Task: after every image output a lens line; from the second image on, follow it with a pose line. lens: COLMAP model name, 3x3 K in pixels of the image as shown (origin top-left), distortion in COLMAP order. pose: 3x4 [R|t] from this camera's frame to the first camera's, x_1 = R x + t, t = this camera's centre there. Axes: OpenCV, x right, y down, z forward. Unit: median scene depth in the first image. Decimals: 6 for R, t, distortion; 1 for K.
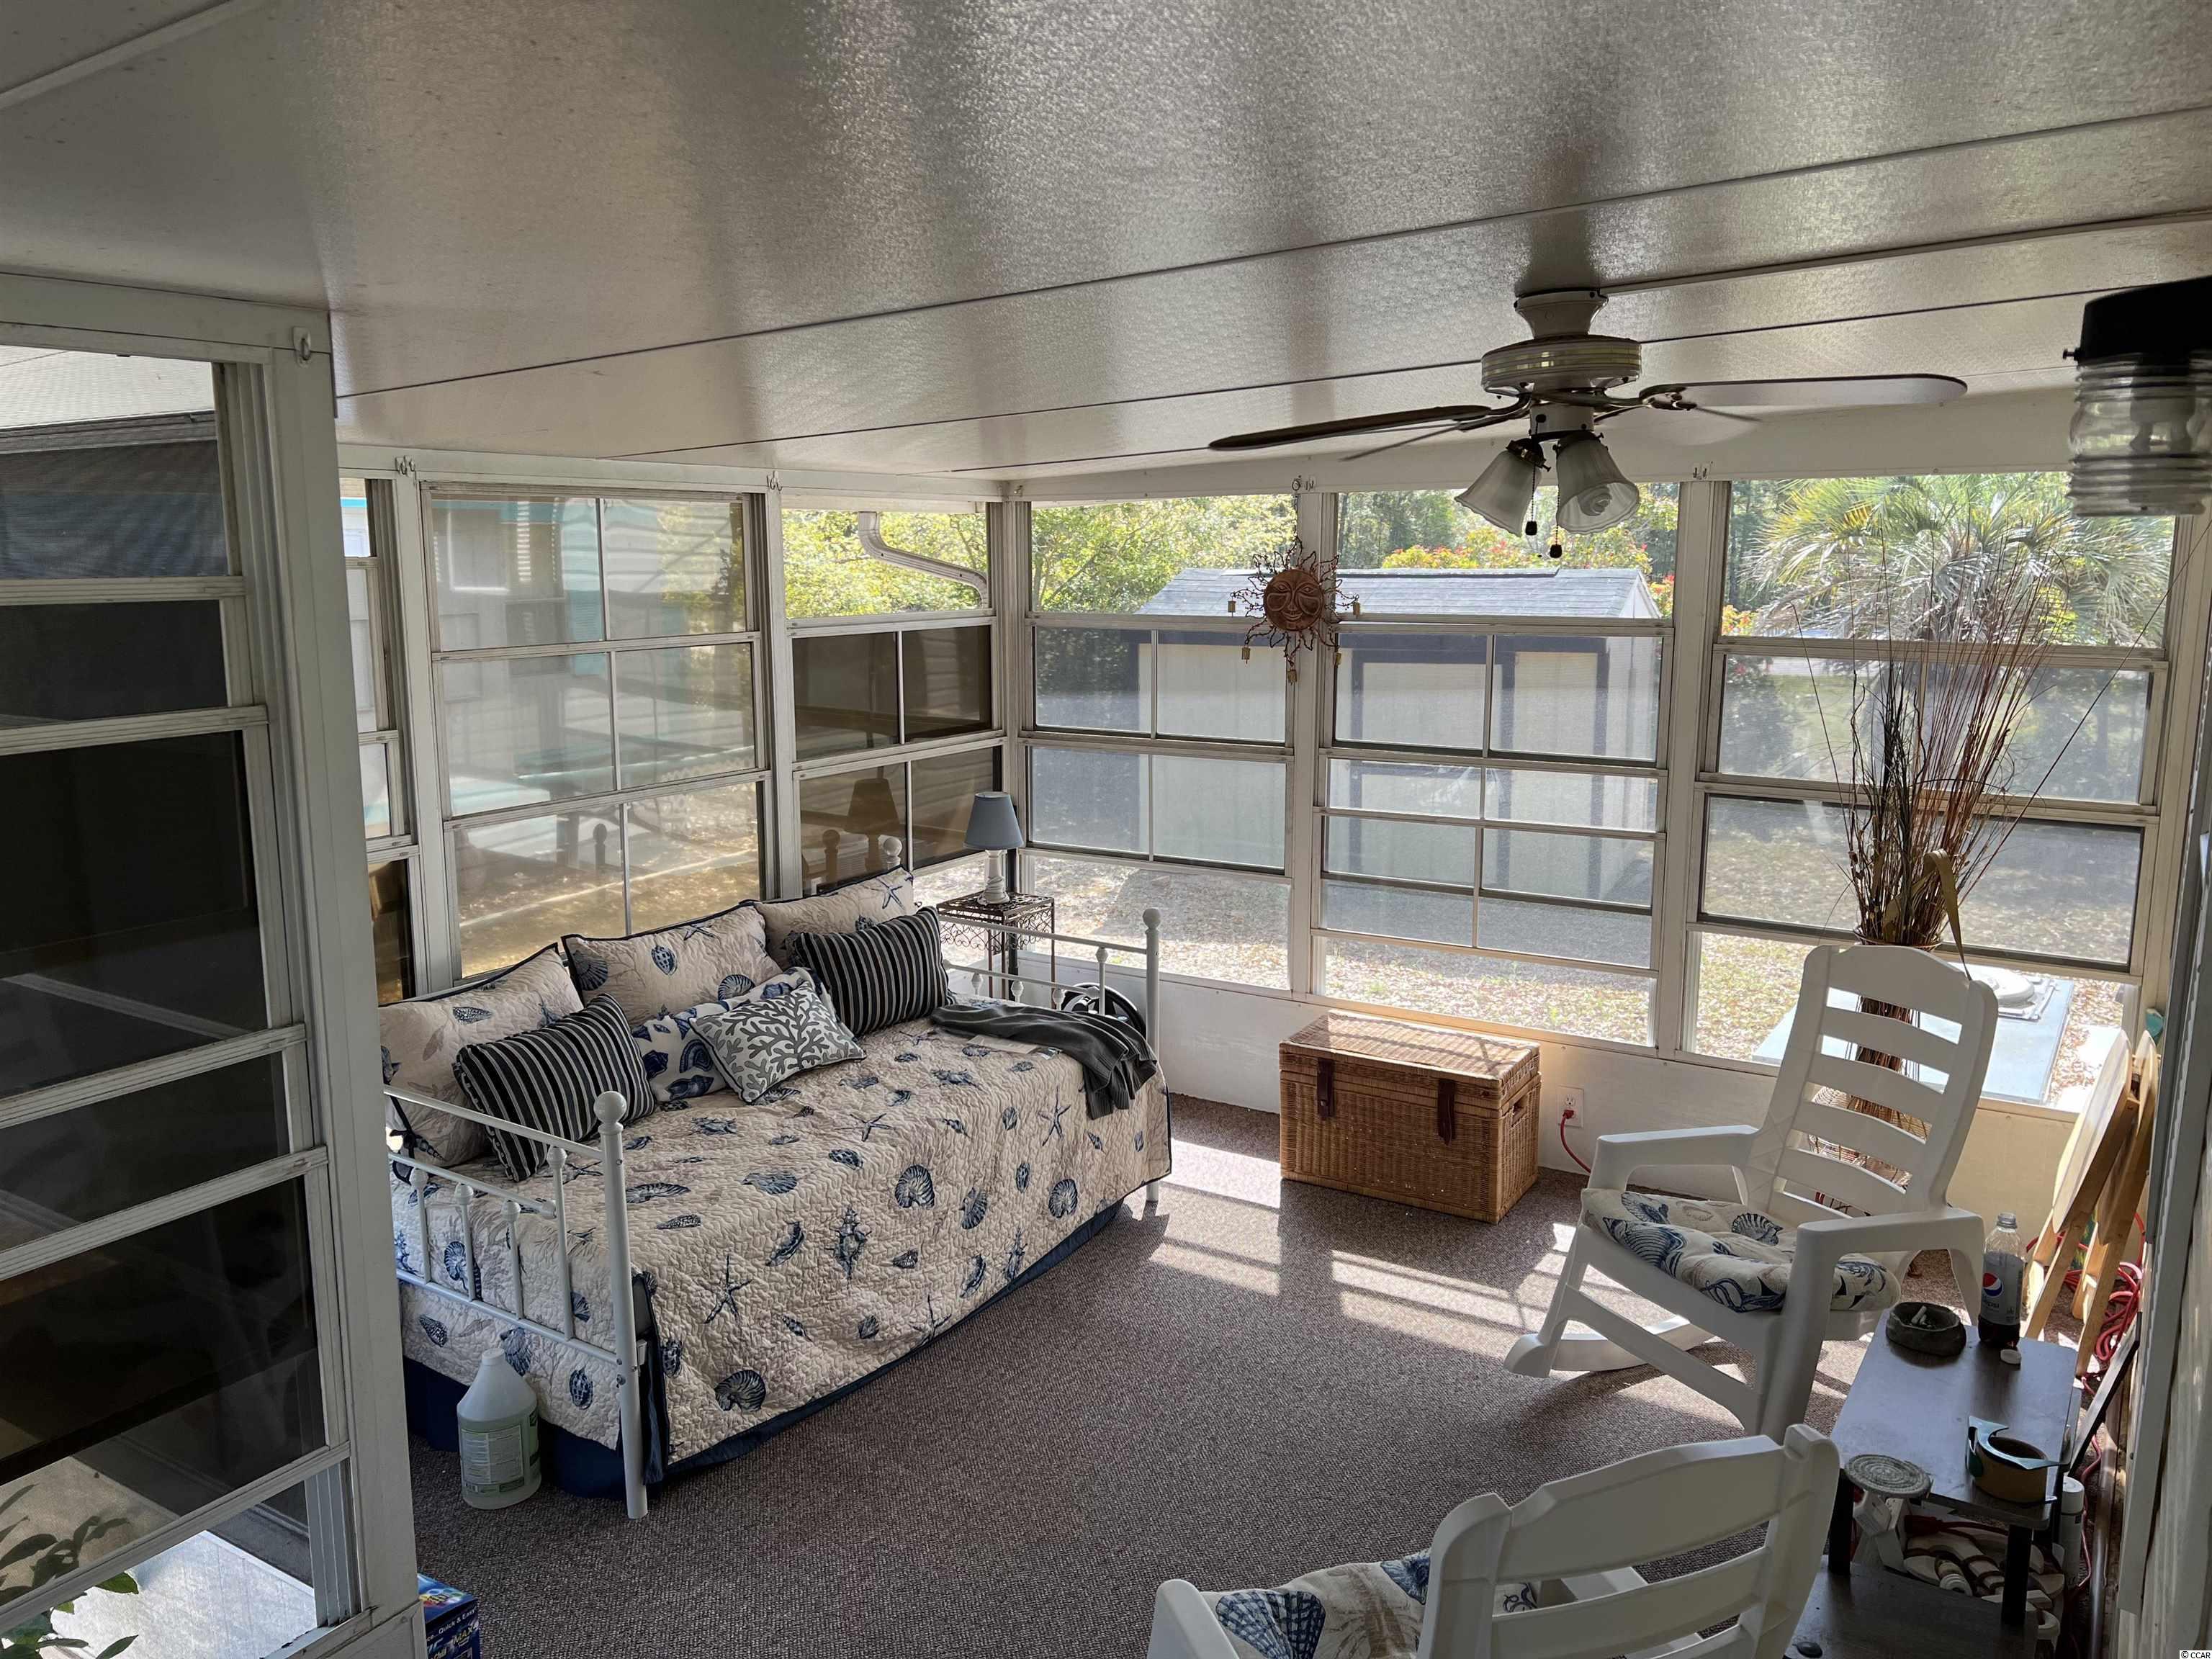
lens RADIAL K [[1628.3, 0, 1106.0], [0, 1628.3, 829.5], [0, 0, 1]] dist [0.069273, -0.114214]
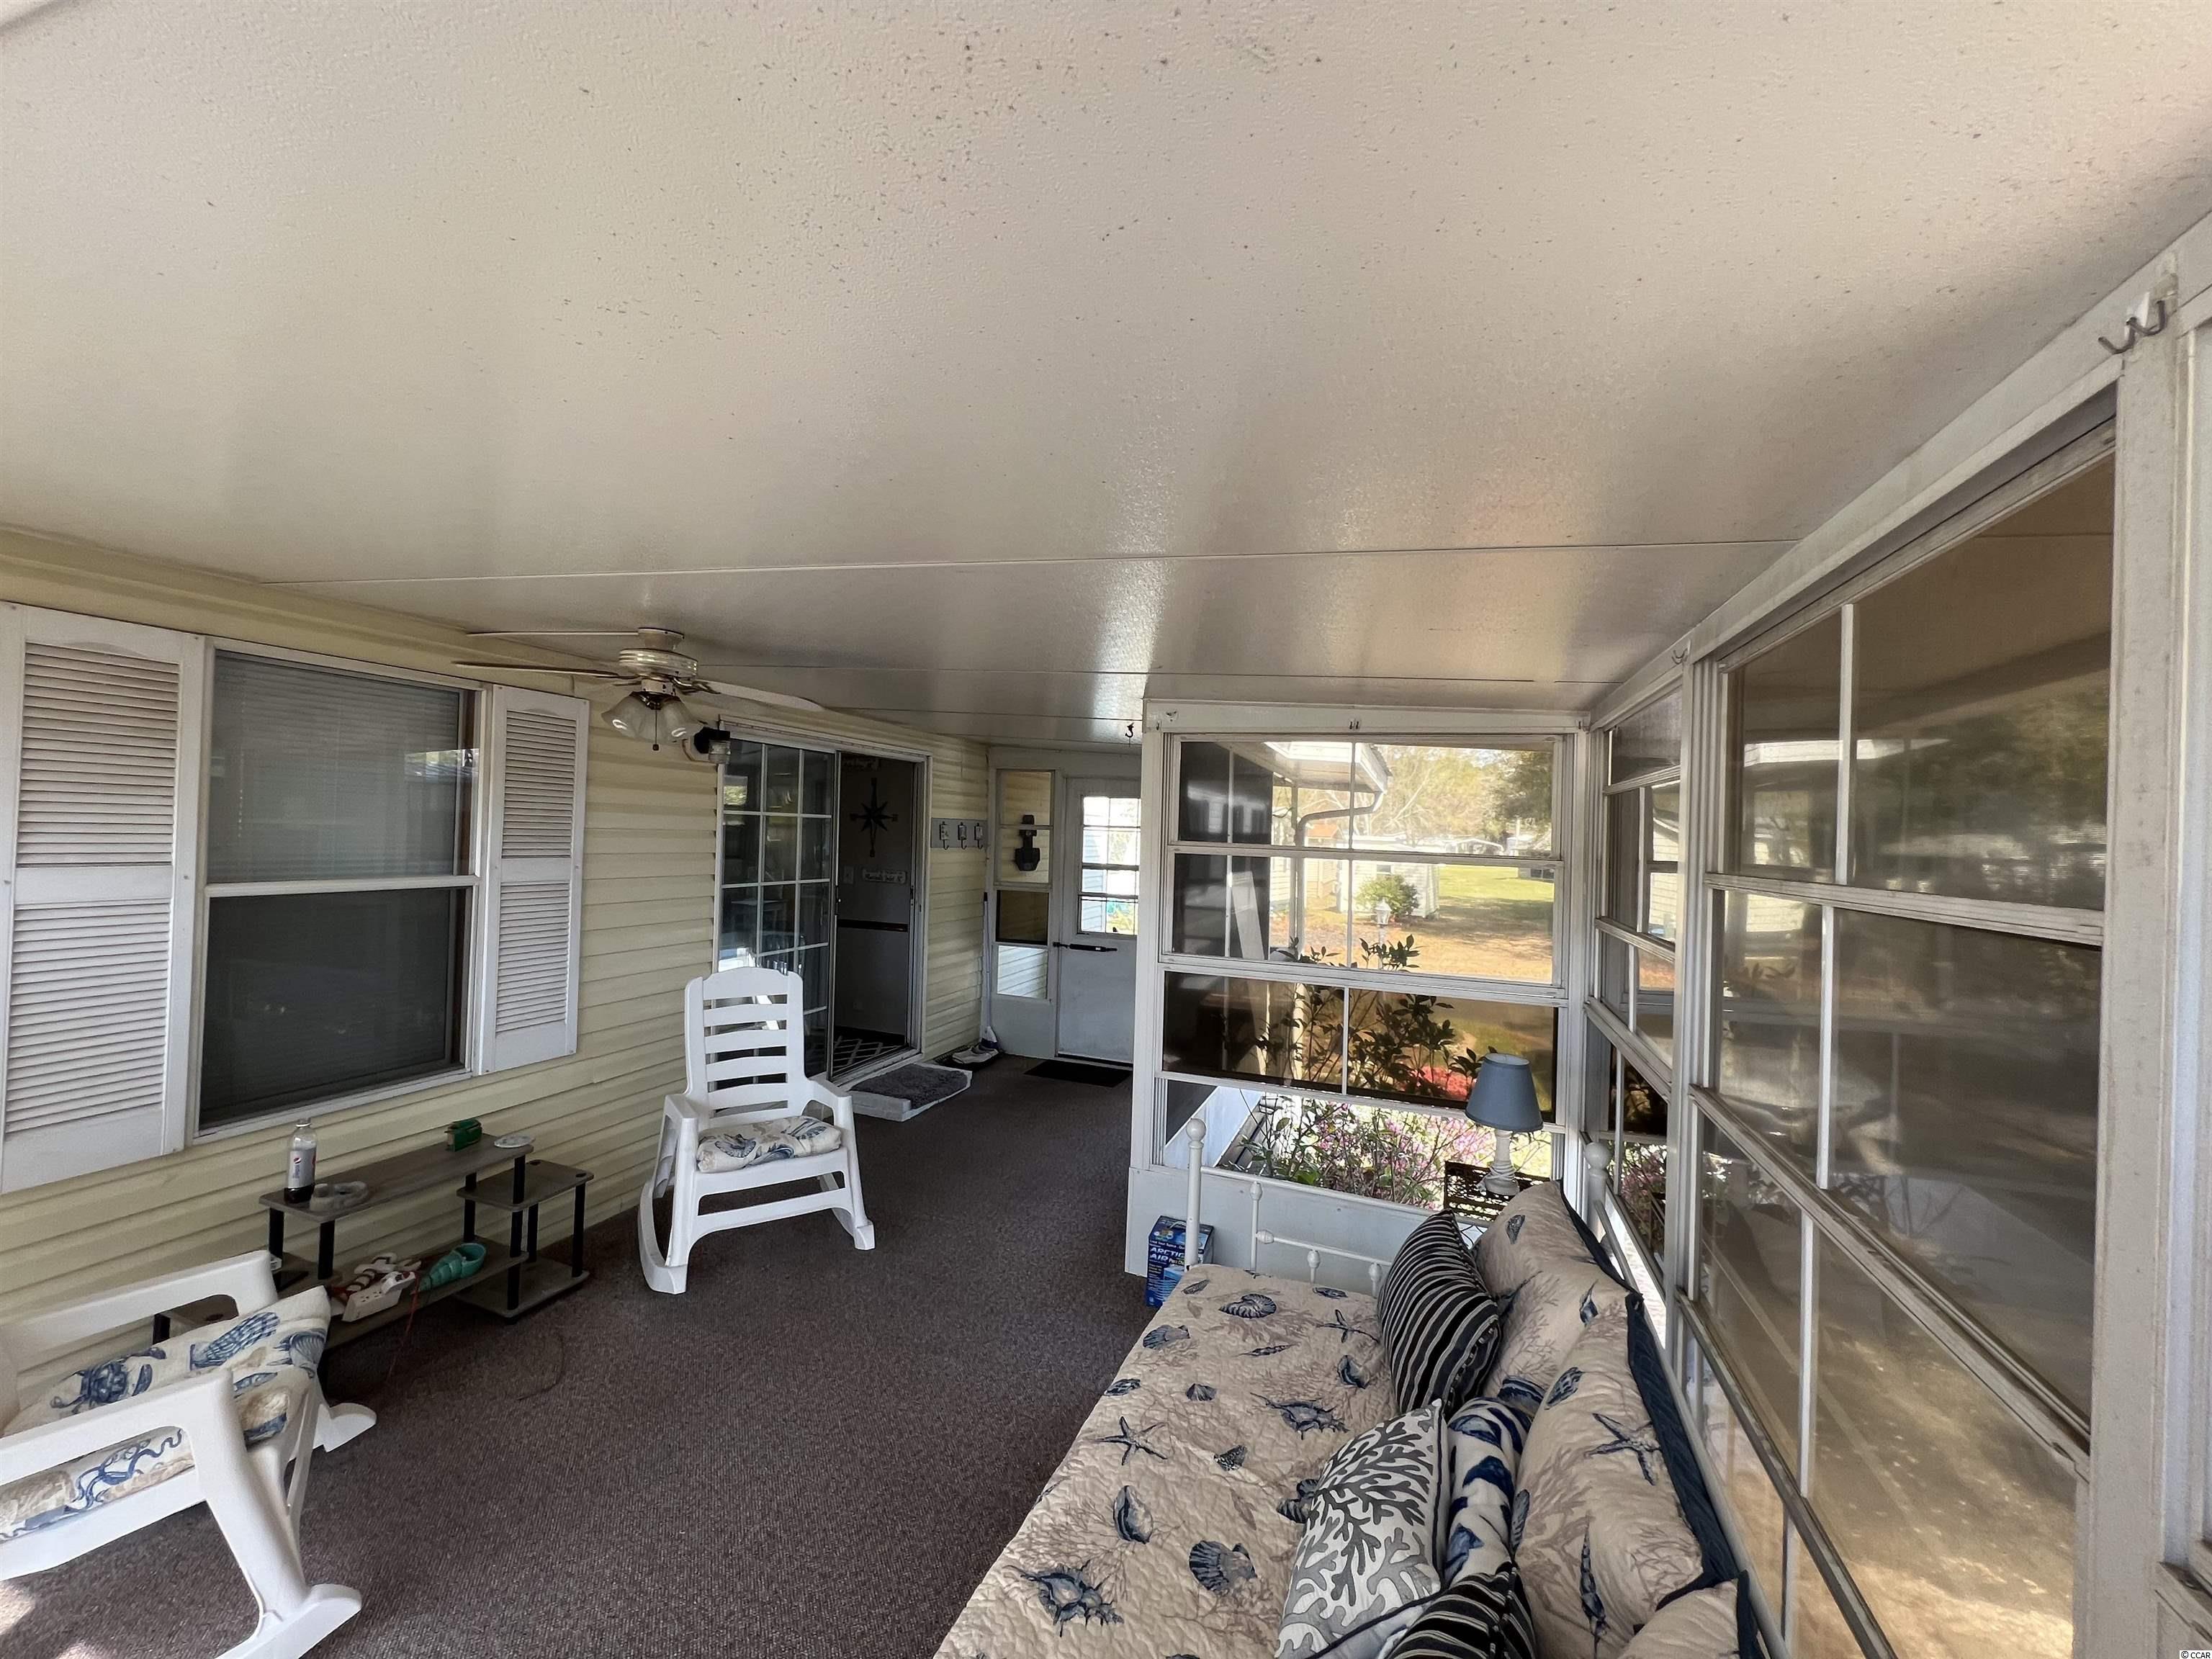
lens RADIAL K [[886.2, 0, 1102.1], [0, 886.2, 824.3], [0, 0, 1]] dist [-0.002388, 0.000406]
pose [[-0.979424, -0.032654, -0.199156, -0.033734], [-0.065025, 0.985258, 0.158237, -0.166030], [0.191052, 0.167931, -0.967108, 1.265181]]
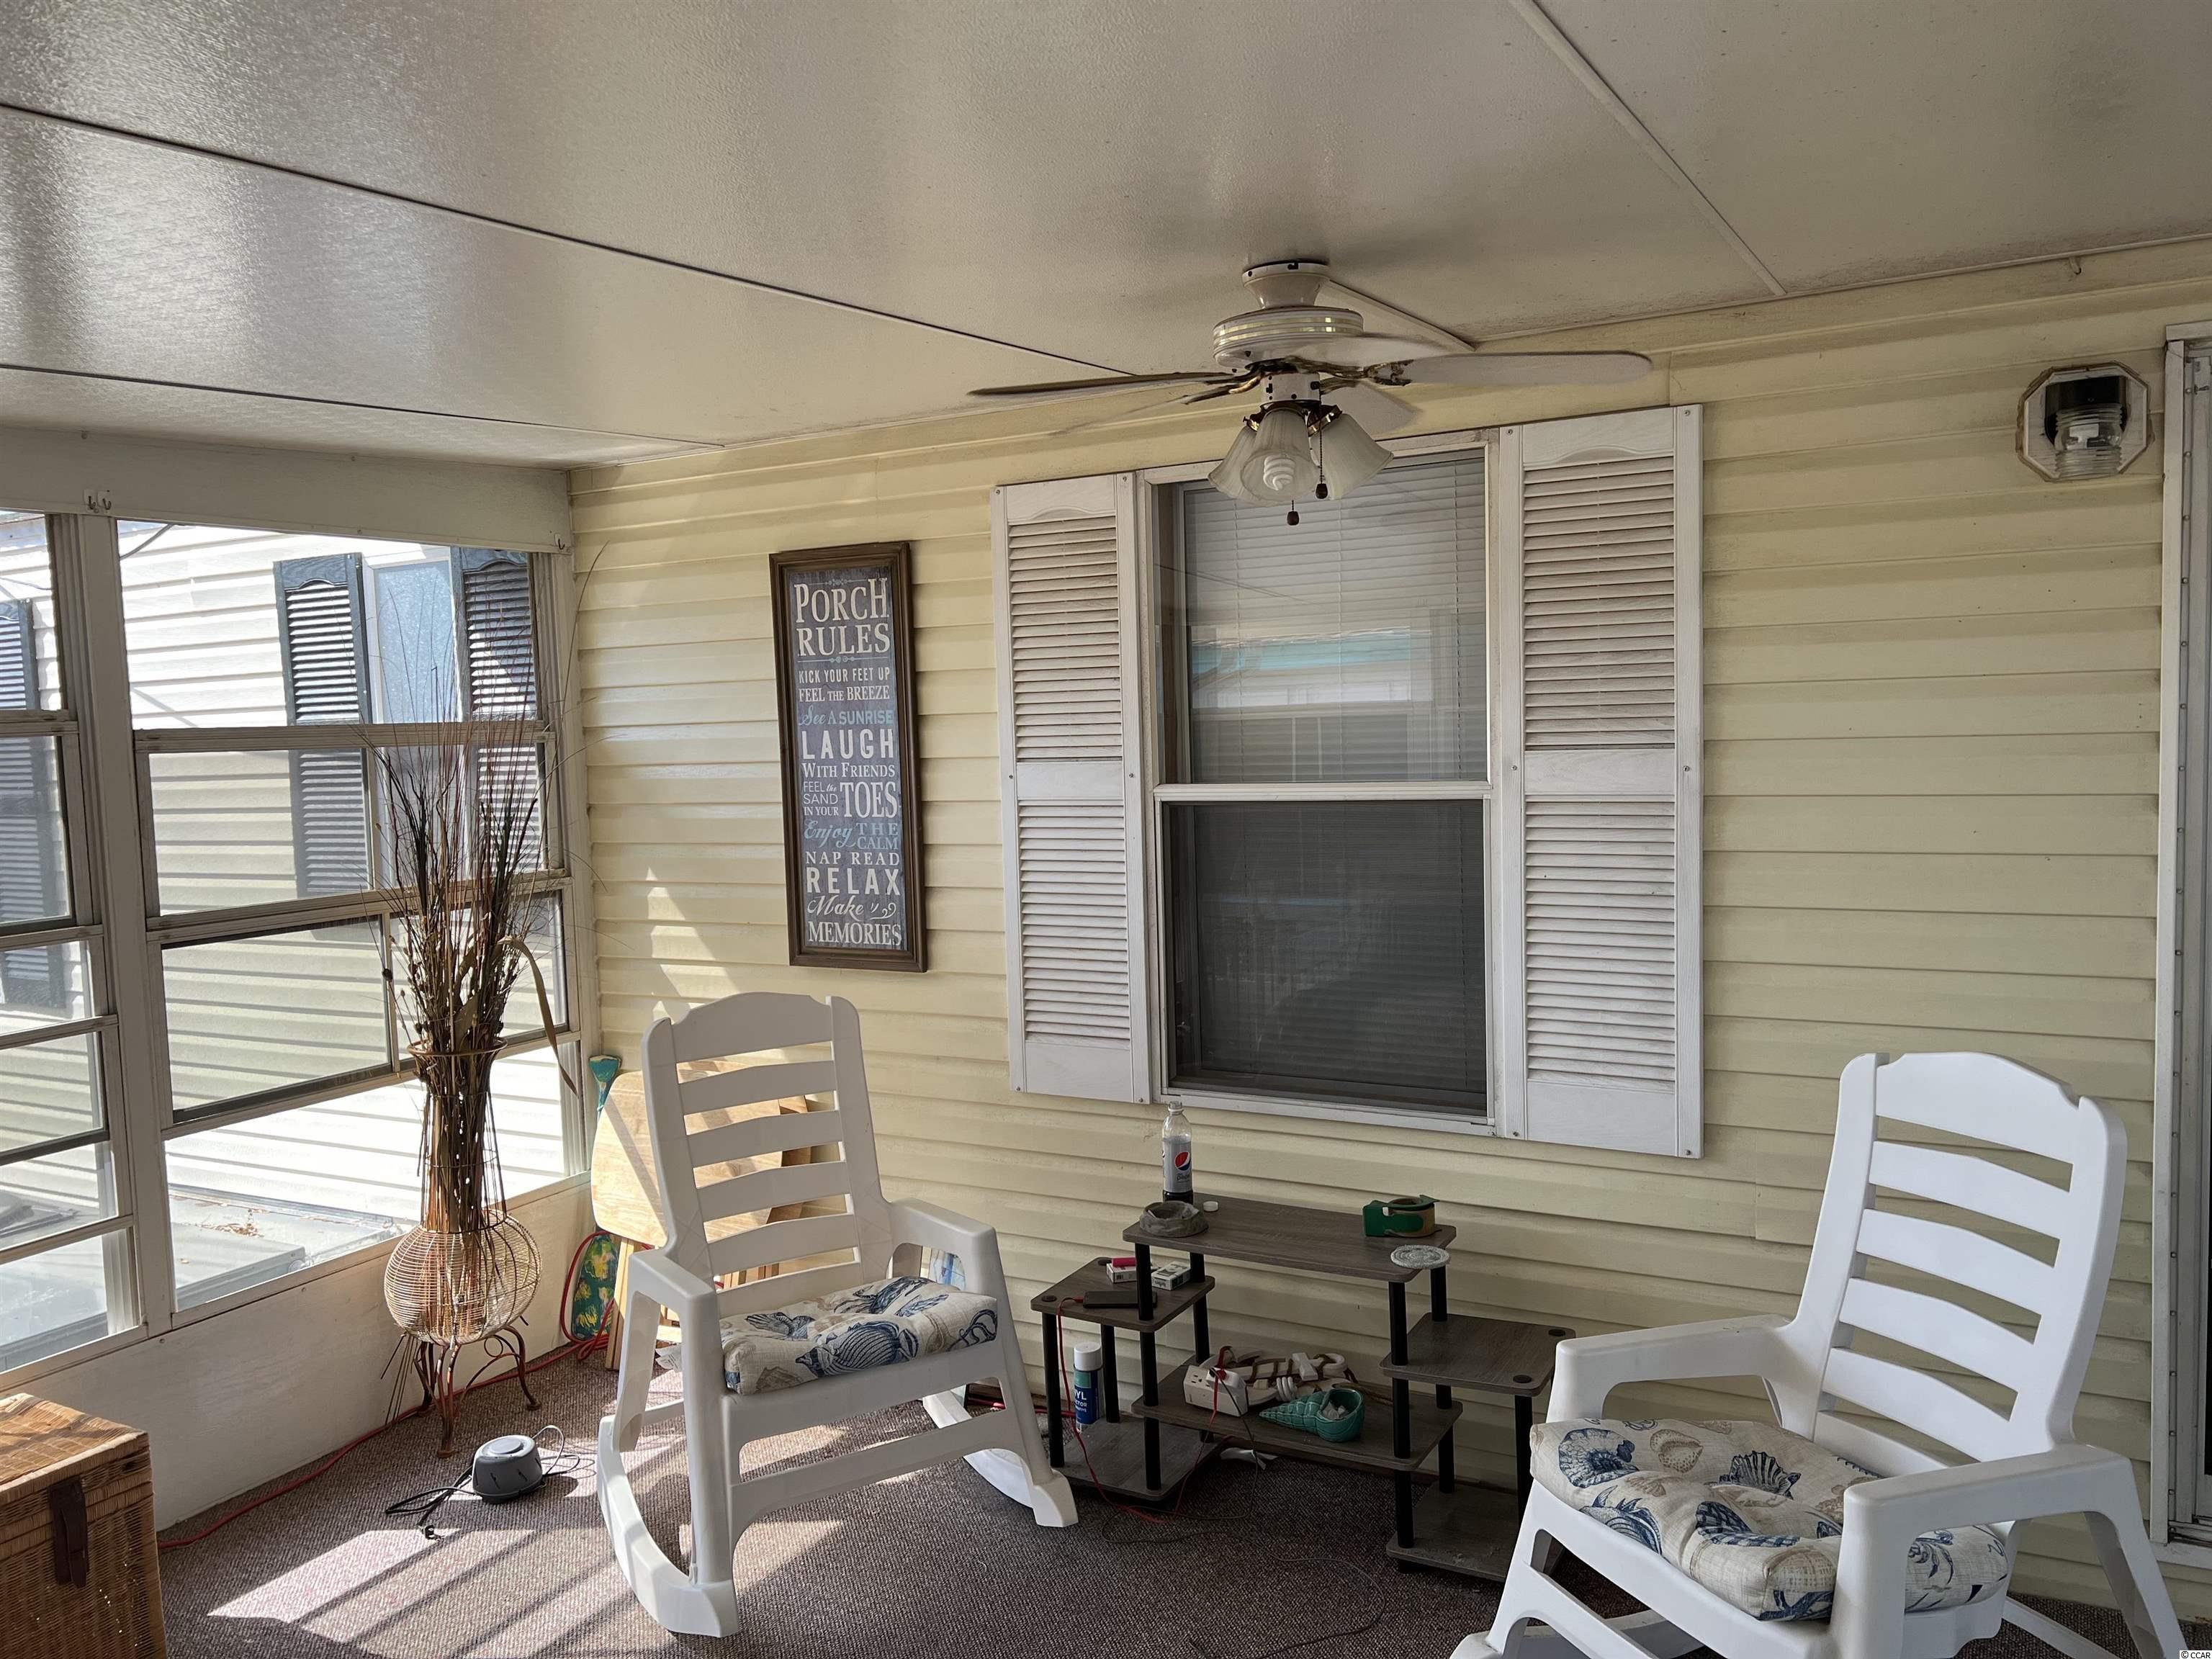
lens RADIAL K [[1628.3, 0, 1106.0], [0, 1628.3, 829.5], [0, 0, 1]] dist [0.069273, -0.114214]
pose [[-0.050913, -0.071019, 0.996175, -0.421720], [0.204715, 0.975546, 0.080011, -0.050218], [-0.977497, 0.208005, -0.035129, 0.671947]]
